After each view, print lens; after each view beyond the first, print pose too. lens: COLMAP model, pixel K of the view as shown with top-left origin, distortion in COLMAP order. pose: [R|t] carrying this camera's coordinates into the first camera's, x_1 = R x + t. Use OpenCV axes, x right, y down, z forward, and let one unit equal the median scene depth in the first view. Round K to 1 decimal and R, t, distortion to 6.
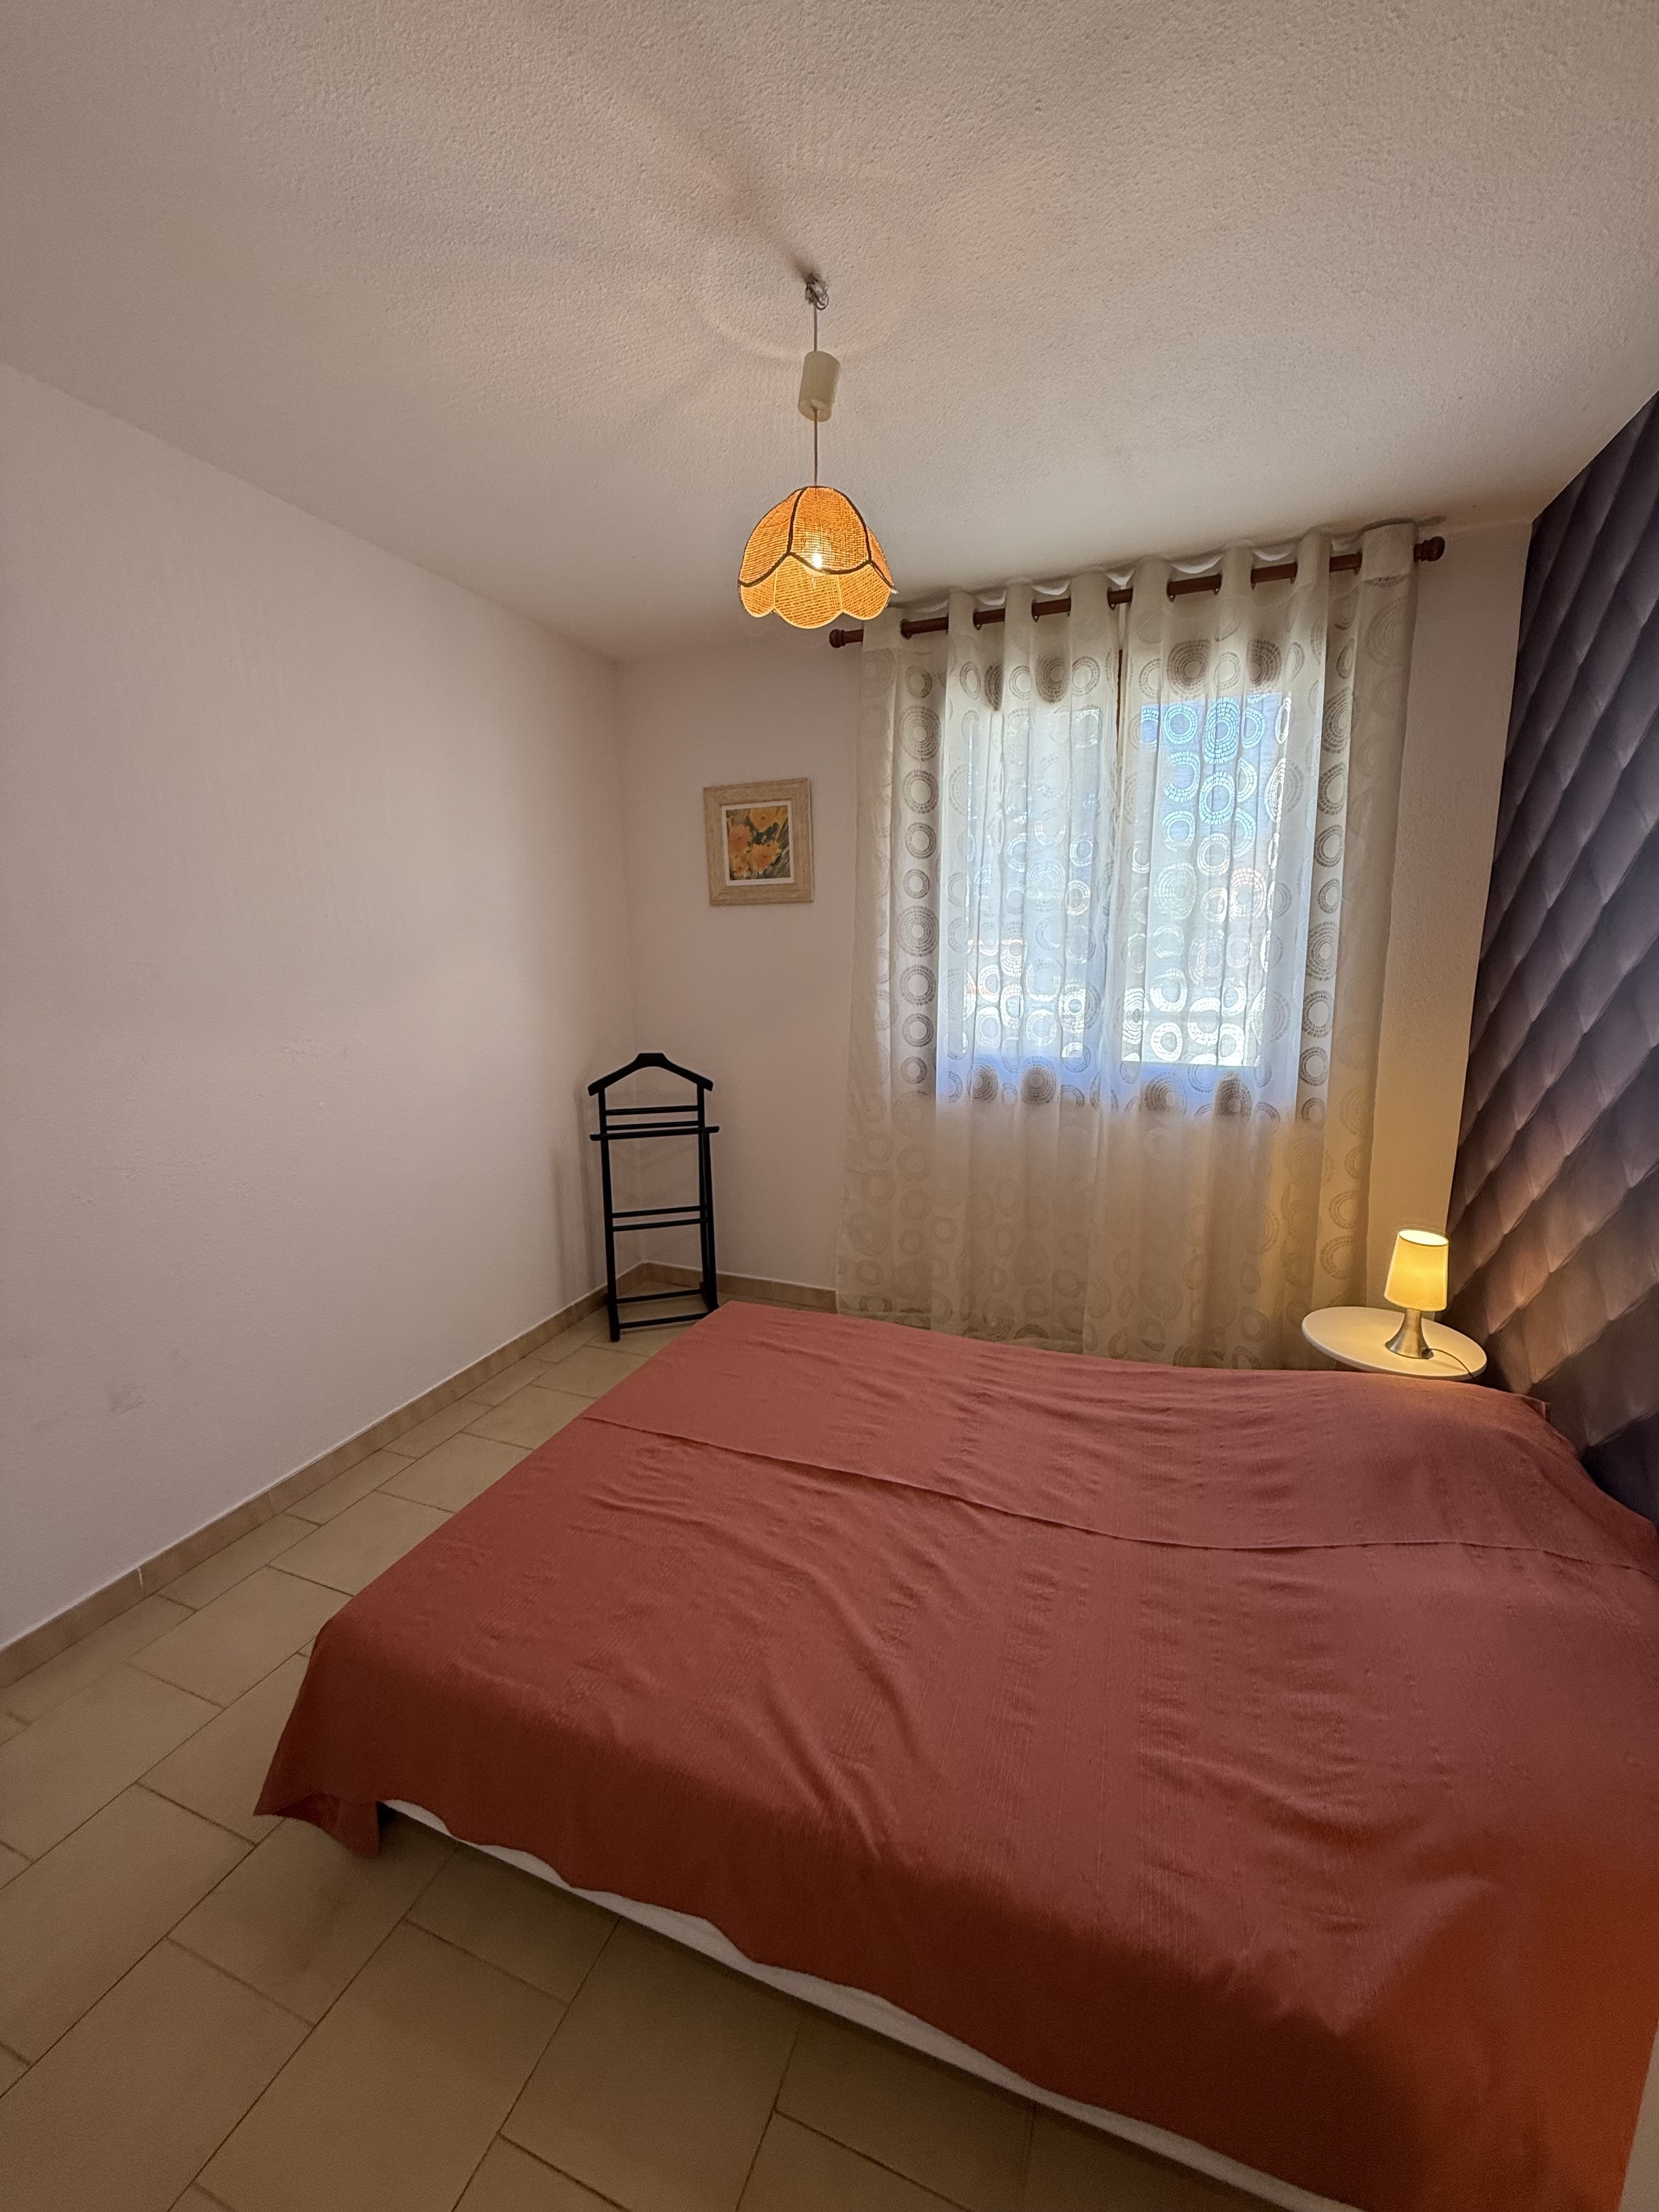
lens RADIAL K [[882.8, 0, 832.7], [0, 882.8, 1107.1], [0, 0, 1]] dist [-0.001101, -0.000258]
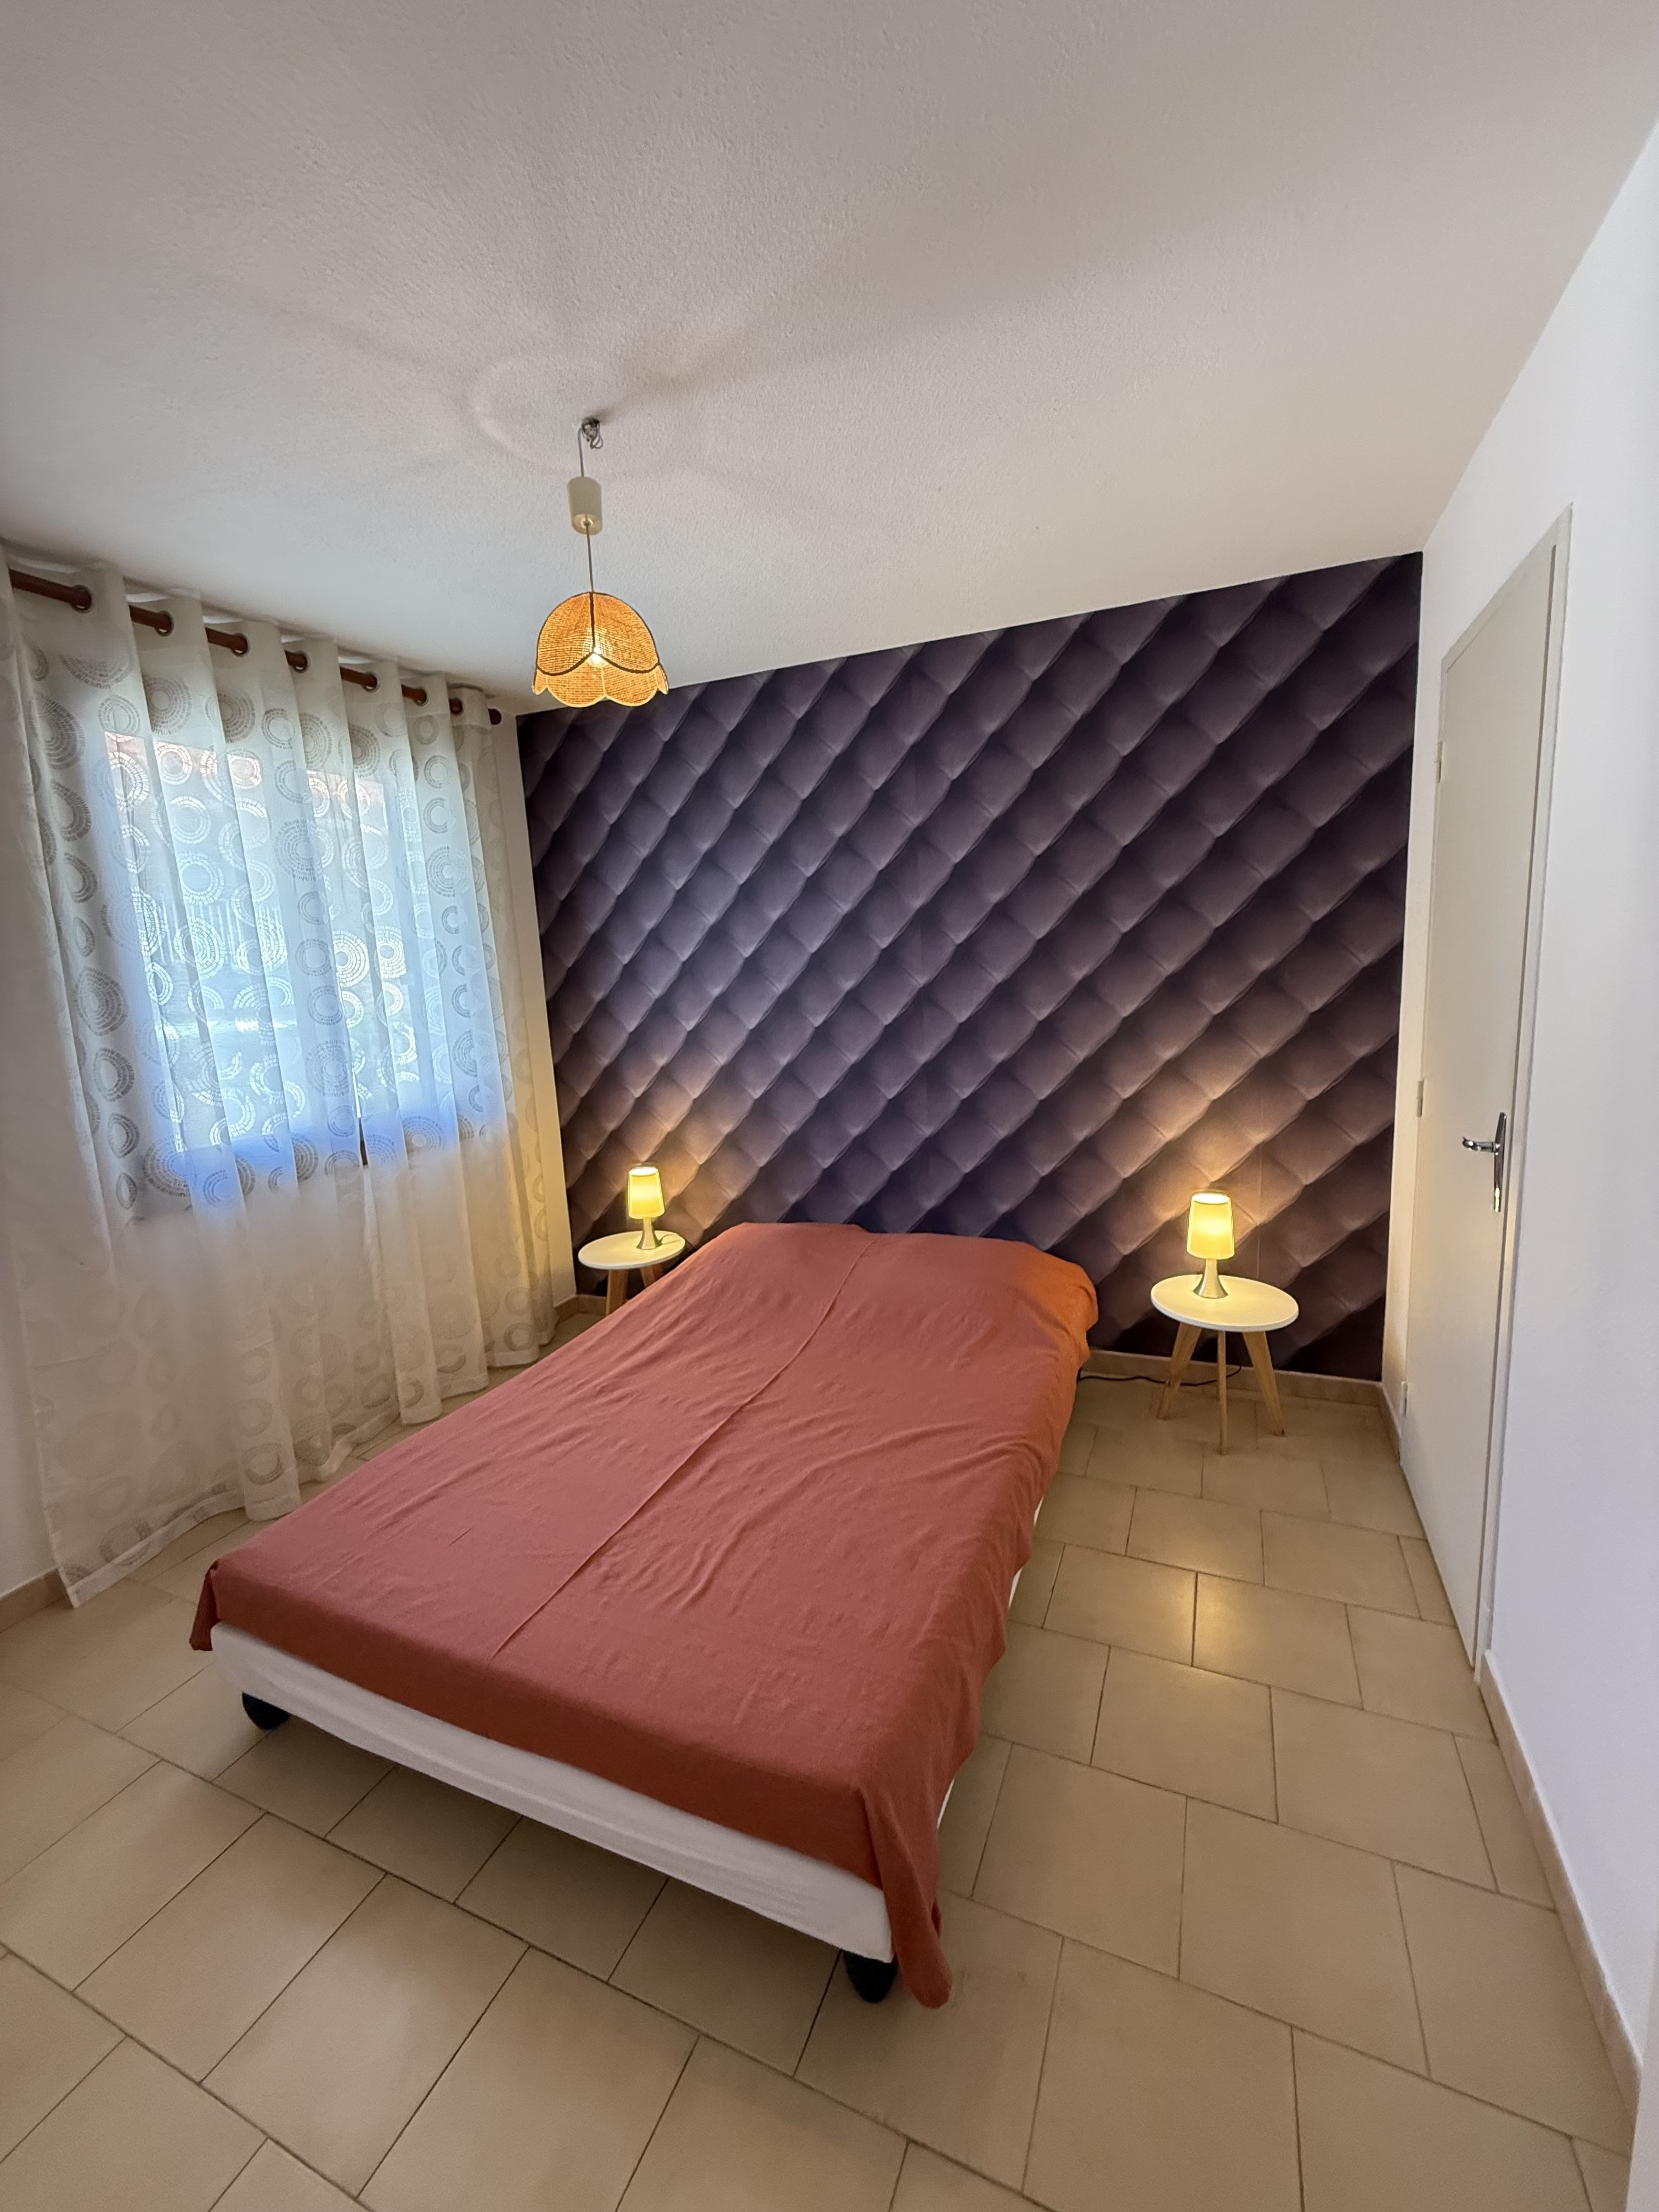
lens RADIAL K [[882.8, 0, 832.7], [0, 882.8, 1105.3], [0, 0, 1]] dist [-0.001101, -0.000258]
pose [[0.042107, -0.158445, 0.986470, -0.668129], [0.232747, 0.961737, 0.144538, -0.090059], [-0.971625, 0.223512, 0.077374, 0.416351]]
